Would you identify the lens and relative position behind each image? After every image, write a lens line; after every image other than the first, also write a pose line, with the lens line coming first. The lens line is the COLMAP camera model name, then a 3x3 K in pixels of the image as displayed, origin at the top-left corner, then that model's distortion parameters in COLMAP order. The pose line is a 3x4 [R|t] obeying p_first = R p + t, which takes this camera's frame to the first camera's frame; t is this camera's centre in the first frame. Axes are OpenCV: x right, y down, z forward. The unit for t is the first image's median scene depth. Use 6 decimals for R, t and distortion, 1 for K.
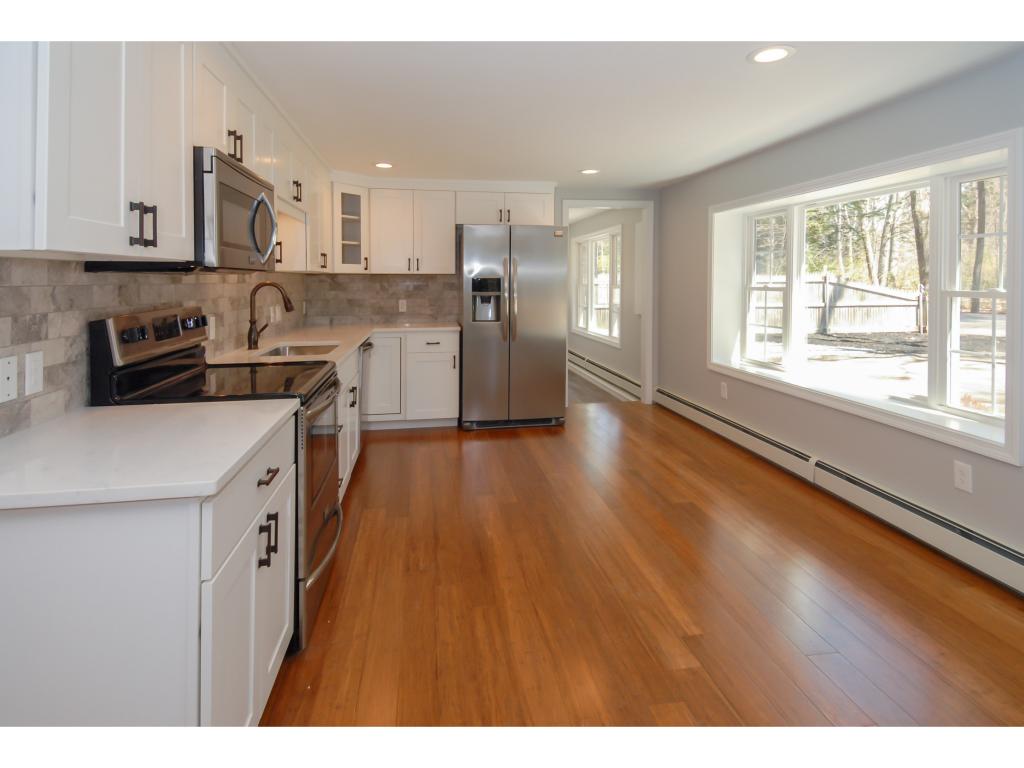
lens RADIAL K [[556.3, 0, 507.6], [0, 556.3, 331.3], [0, 0, 1]] dist [0.053011, -0.001332]
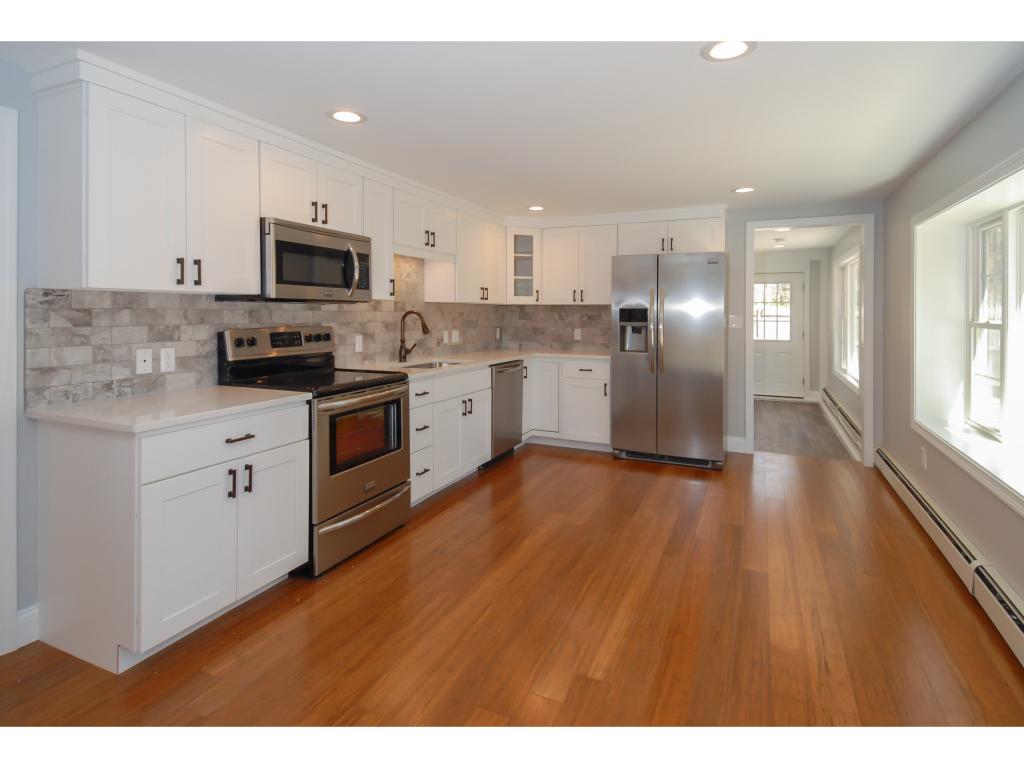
lens RADIAL K [[542.3, 0, 511.2], [0, 542.3, 359.8], [0, 0, 1]] dist [0.057114, -0.000494]
pose [[0.833973, 0.057009, -0.548852, 0.333876], [-0.059343, 0.998146, 0.013507, -0.003765], [0.548605, 0.021306, 0.835810, 0.062357]]
